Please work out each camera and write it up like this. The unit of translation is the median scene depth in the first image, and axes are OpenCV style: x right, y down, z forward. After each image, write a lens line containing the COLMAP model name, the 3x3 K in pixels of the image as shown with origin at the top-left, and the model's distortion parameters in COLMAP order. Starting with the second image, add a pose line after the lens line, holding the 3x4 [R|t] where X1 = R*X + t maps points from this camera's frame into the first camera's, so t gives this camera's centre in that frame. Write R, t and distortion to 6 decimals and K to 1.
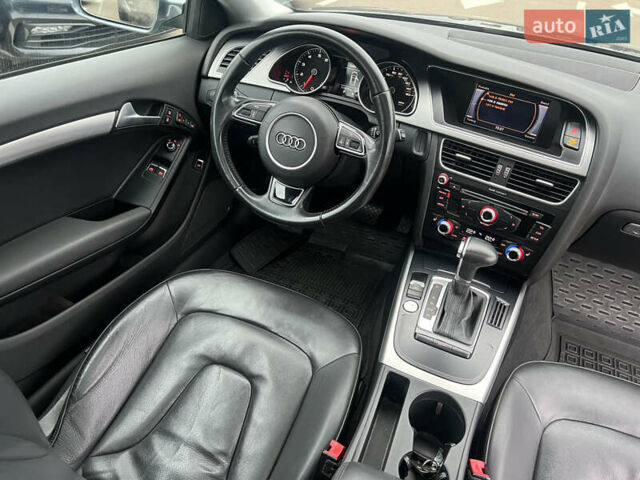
lens RADIAL K [[477.5, 0, 322.9], [0, 477.5, 241.6], [0, 0, 1]] dist [0.050111, -0.059824]
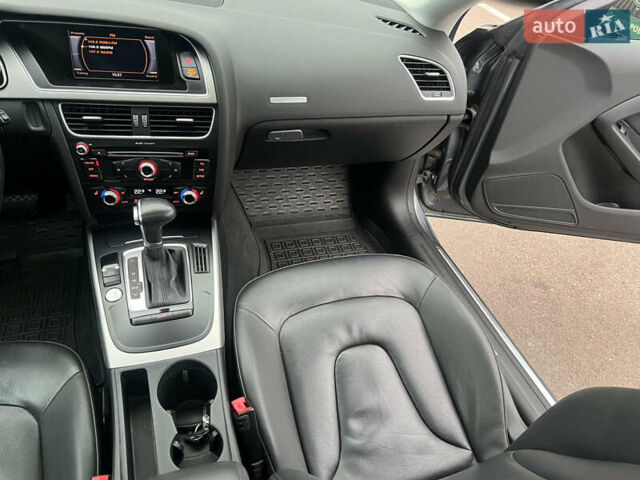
lens RADIAL K [[477.5, 0, 322.3], [0, 477.5, 241.6], [0, 0, 1]] dist [0.050111, -0.059824]
pose [[0.749463, -0.436603, 0.497678, 0.069196], [0.358821, 0.899619, 0.248863, -0.040080], [-0.556375, -0.007936, 0.830894, 0.021557]]
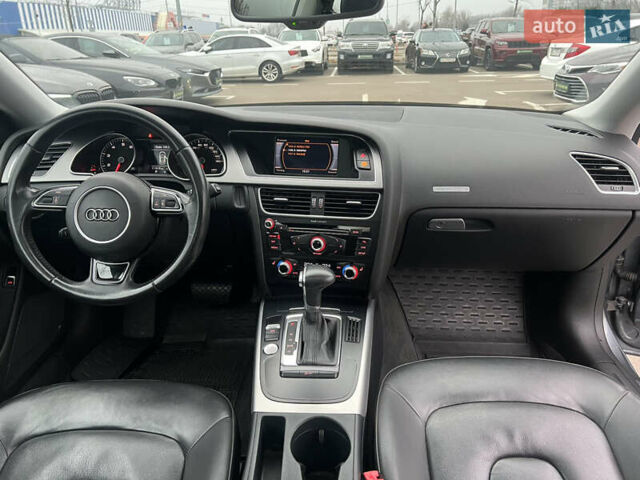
lens RADIAL K [[477.5, 0, 322.7], [0, 477.5, 238.3], [0, 0, 1]] dist [0.050111, -0.059824]
pose [[0.926494, -0.228055, 0.299332, 0.040318], [0.292121, 0.937306, -0.190061, 0.138055], [-0.237222, 0.263532, 0.935028, 0.001371]]
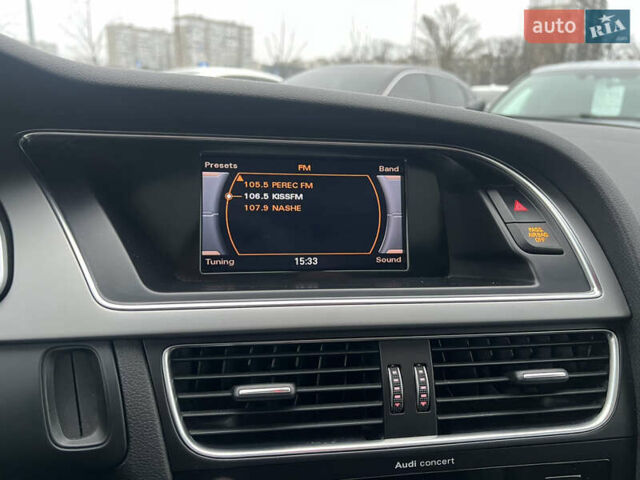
lens RADIAL K [[477.5, 0, 323.8], [0, 477.5, 243.8], [0, 0, 1]] dist [0.050111, -0.059824]
pose [[0.758531, -0.236466, 0.607219, 0.178294], [0.413775, 0.894653, -0.168482, -0.192708], [-0.503410, 0.379051, 0.776466, 0.759709]]
